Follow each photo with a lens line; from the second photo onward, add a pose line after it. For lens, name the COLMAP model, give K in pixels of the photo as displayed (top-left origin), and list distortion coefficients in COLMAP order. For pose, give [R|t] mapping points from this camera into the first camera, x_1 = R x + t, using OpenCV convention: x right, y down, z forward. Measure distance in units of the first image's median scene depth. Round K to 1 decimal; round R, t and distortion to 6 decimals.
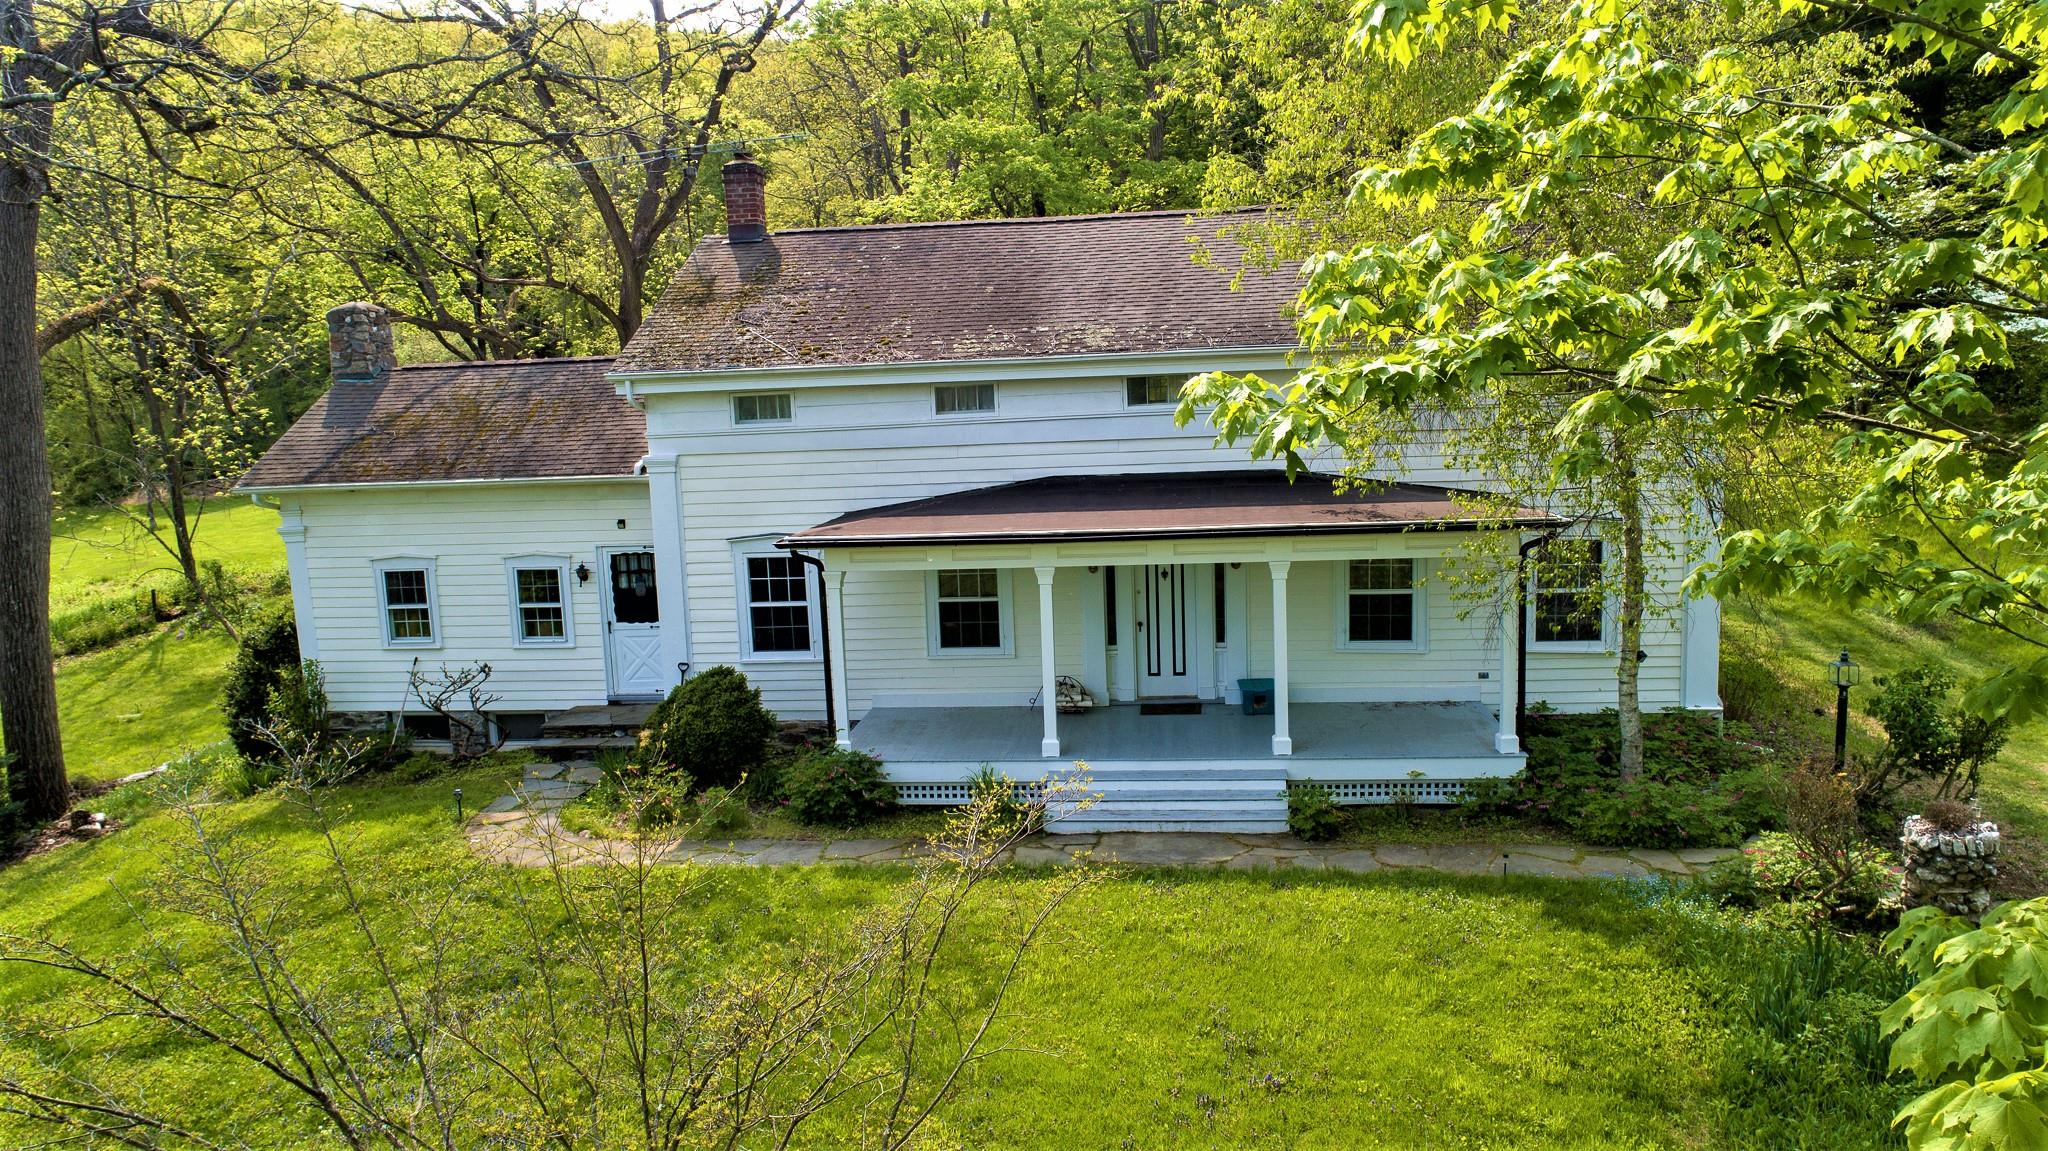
lens RADIAL K [[1426.6, 0, 1021.8], [0, 1426.6, 577.3], [0, 0, 1]] dist [-0.006752, 0.010856]
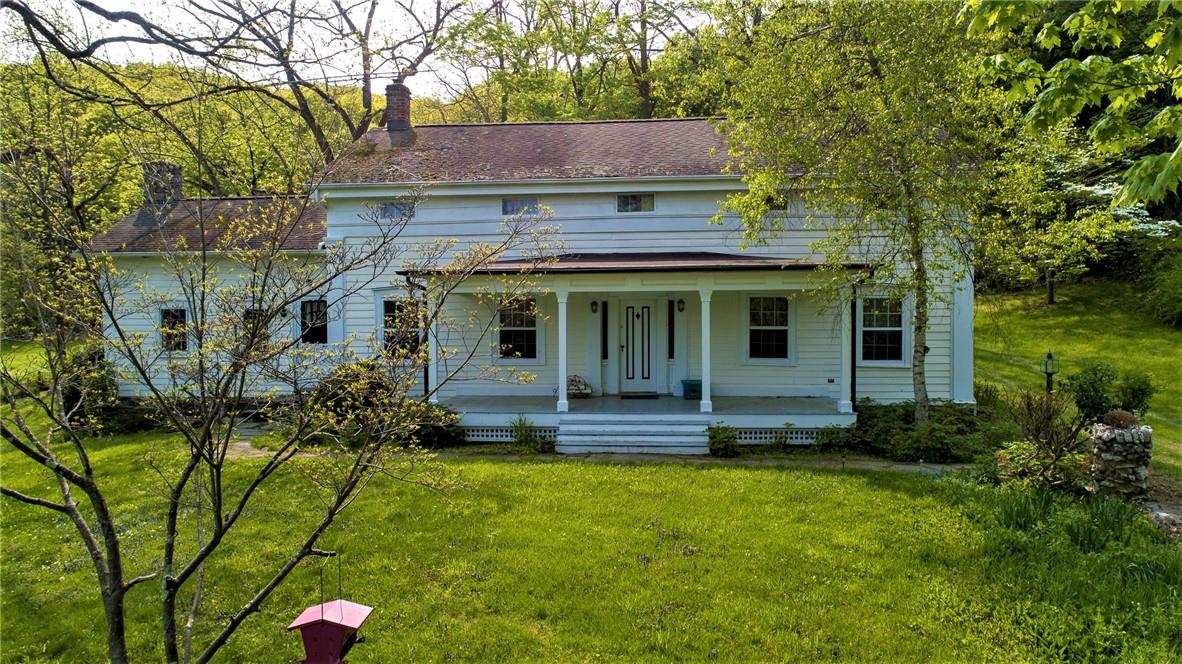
lens RADIAL K [[823.4, 0, 590.7], [0, 823.4, 328.5], [0, 0, 1]] dist [-0.006752, 0.010856]
pose [[0.999207, 0.032297, 0.023296, 0.027046], [-0.029545, 0.993479, -0.110118, 0.131824], [-0.026701, 0.109342, 0.993645, 0.069030]]
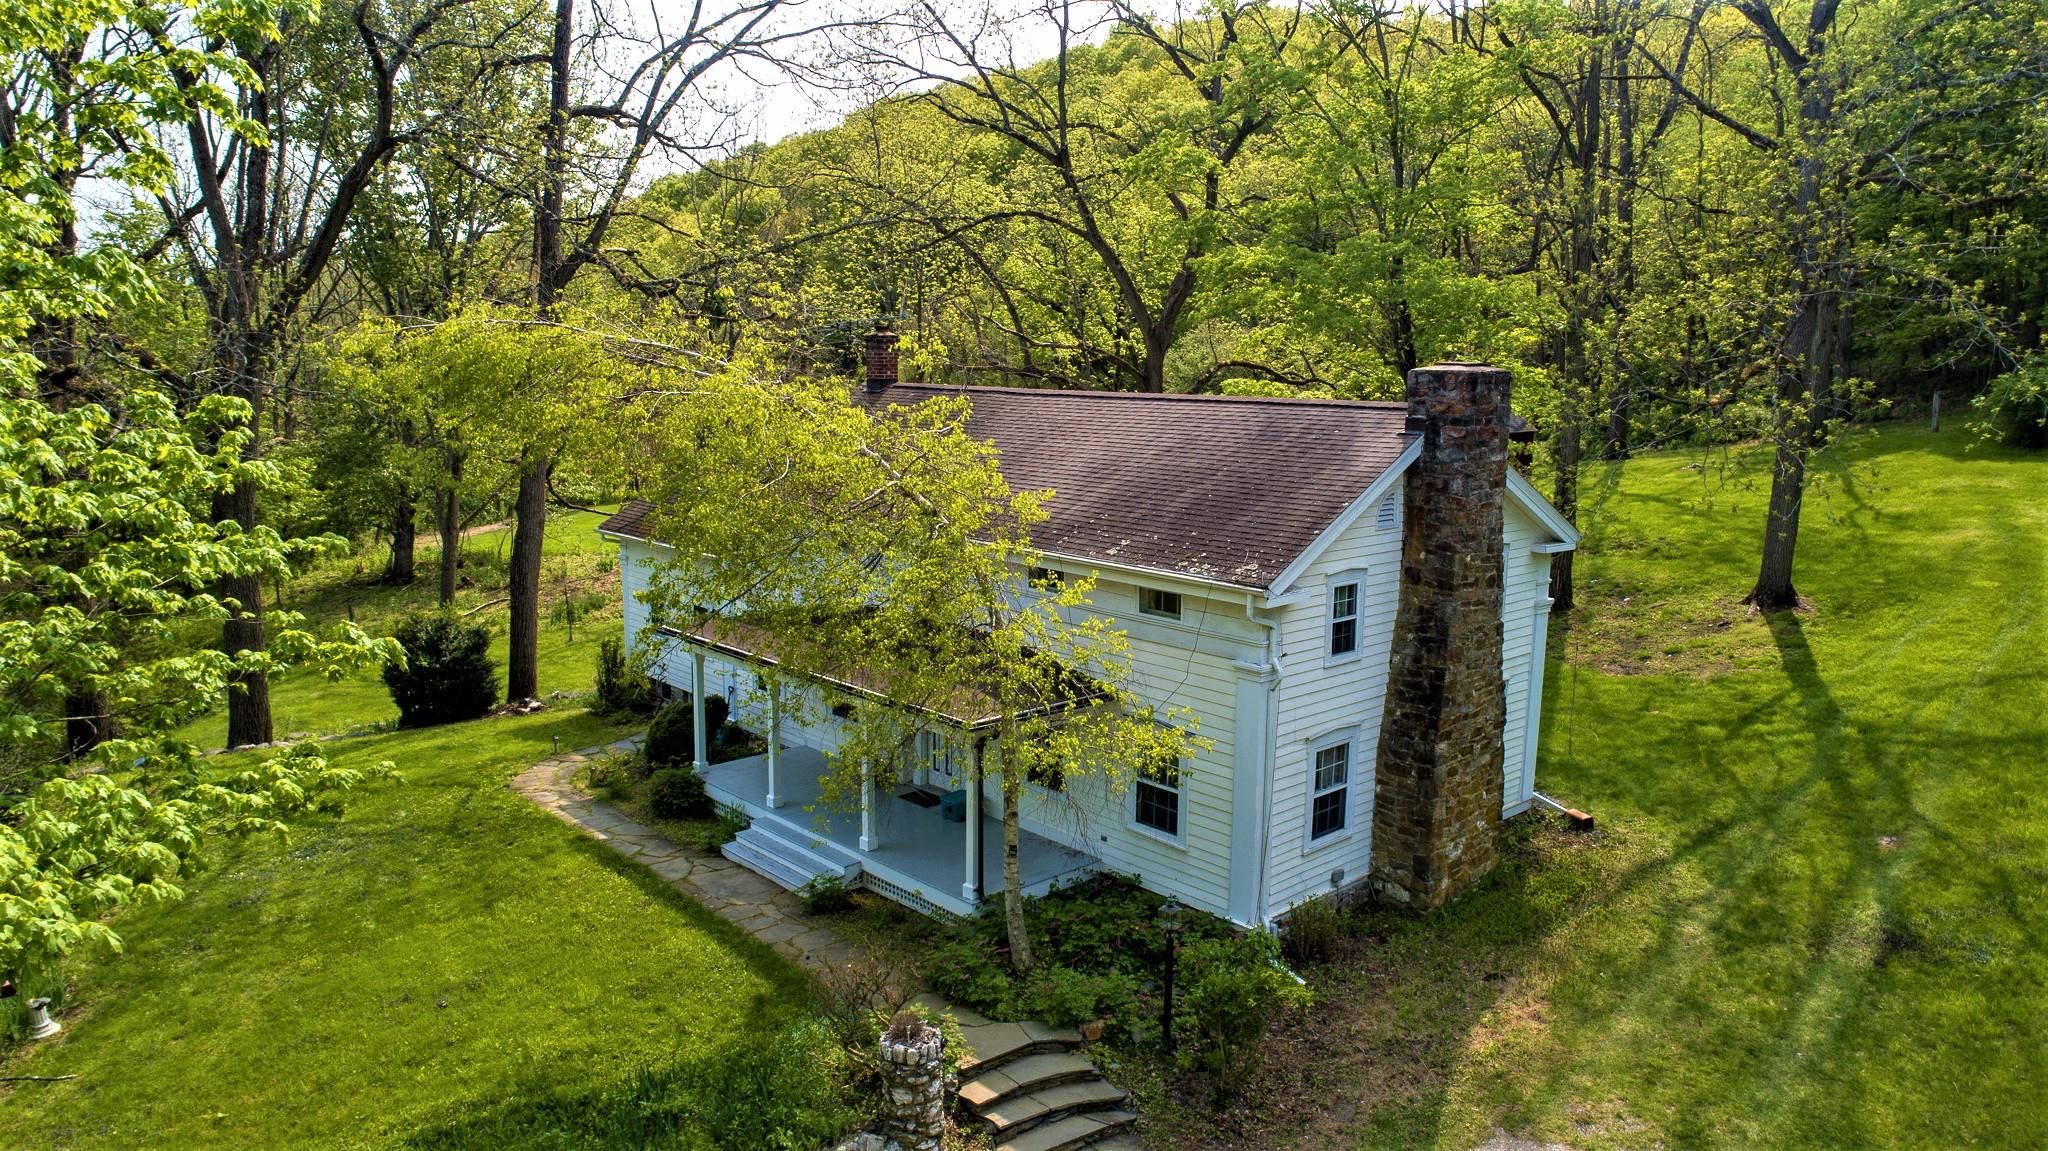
lens RADIAL K [[1426.6, 0, 1018.8], [0, 1426.6, 575.5], [0, 0, 1]] dist [-0.006752, 0.010856]
pose [[0.759416, 0.141792, -0.634967, 0.994949], [-0.152992, 0.987514, 0.037541, -0.169075], [0.632361, 0.068636, 0.771627, 0.100368]]
